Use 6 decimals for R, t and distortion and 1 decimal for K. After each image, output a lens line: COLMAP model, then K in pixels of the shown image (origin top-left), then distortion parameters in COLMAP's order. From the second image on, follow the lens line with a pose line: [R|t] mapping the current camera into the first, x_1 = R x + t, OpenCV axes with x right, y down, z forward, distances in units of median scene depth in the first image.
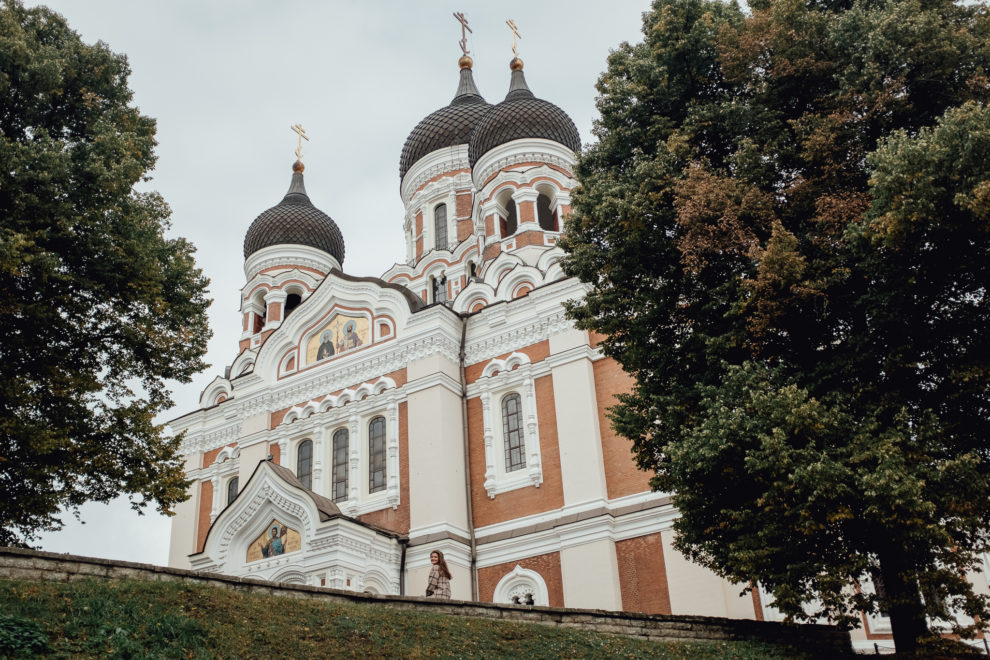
lens RADIAL K [[1018.5, 0, 495.0], [0, 1018.5, 330.0], [0, 0, 1]] dist [-0.073716, 0.036118]
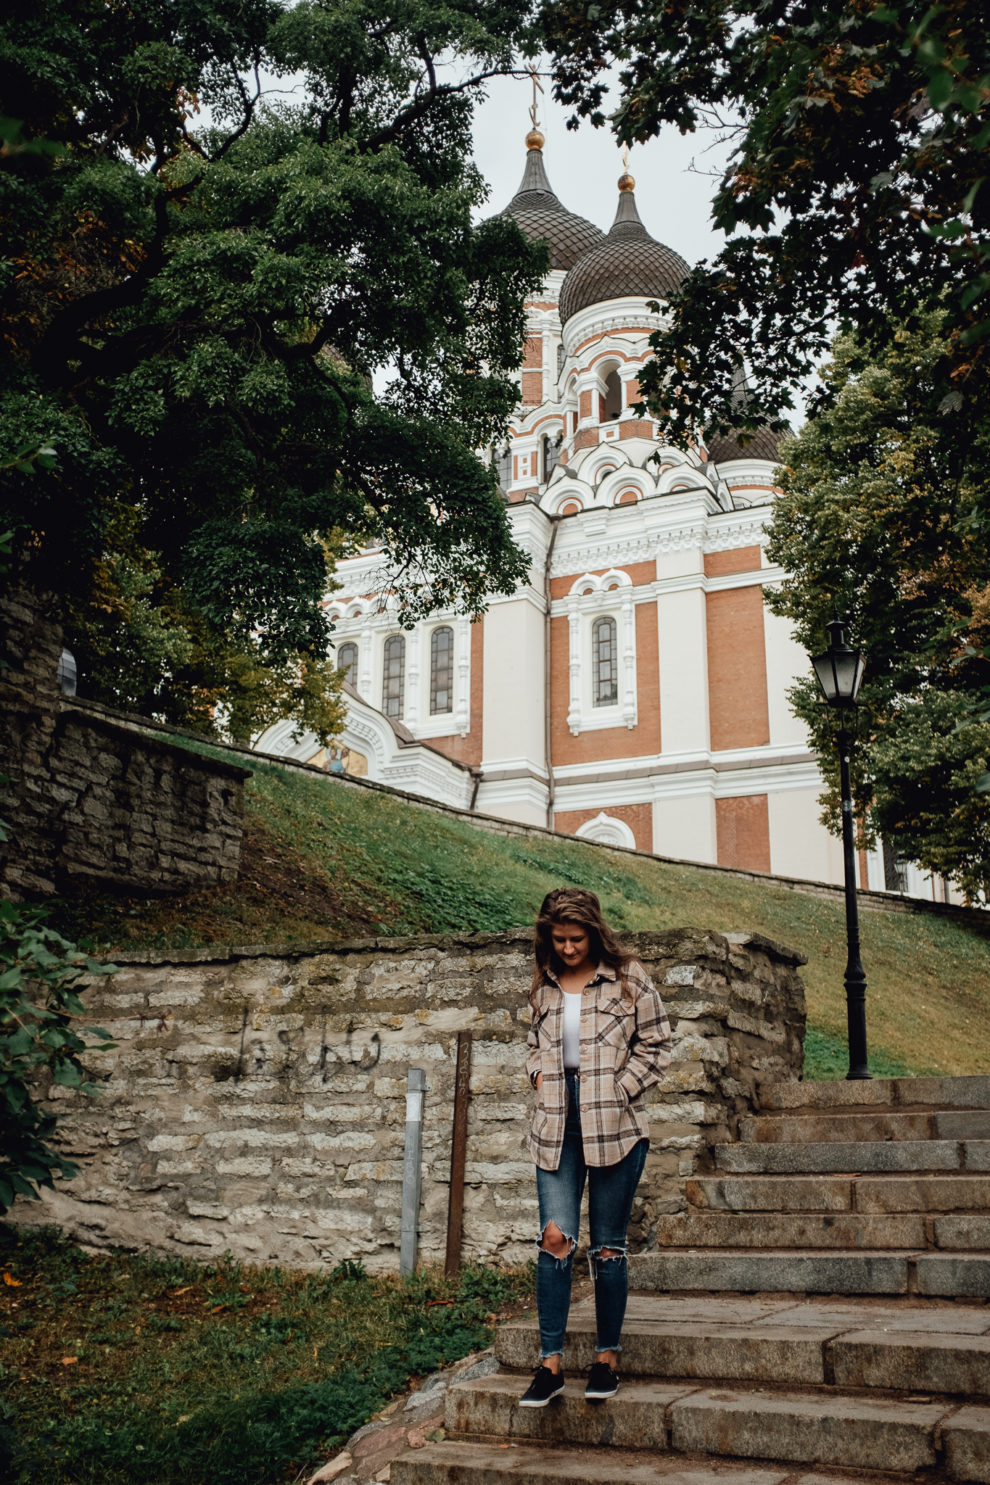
lens RADIAL K [[1527.7, 0, 495.0], [0, 1527.7, 742.5], [0, 0, 1]] dist [-0.073716, 0.036118]
pose [[0.993217, 0.091285, 0.072027, -0.165037], [-0.103934, 0.974697, 0.197899, -0.083189], [-0.052139, -0.204043, 0.977573, -0.293751]]
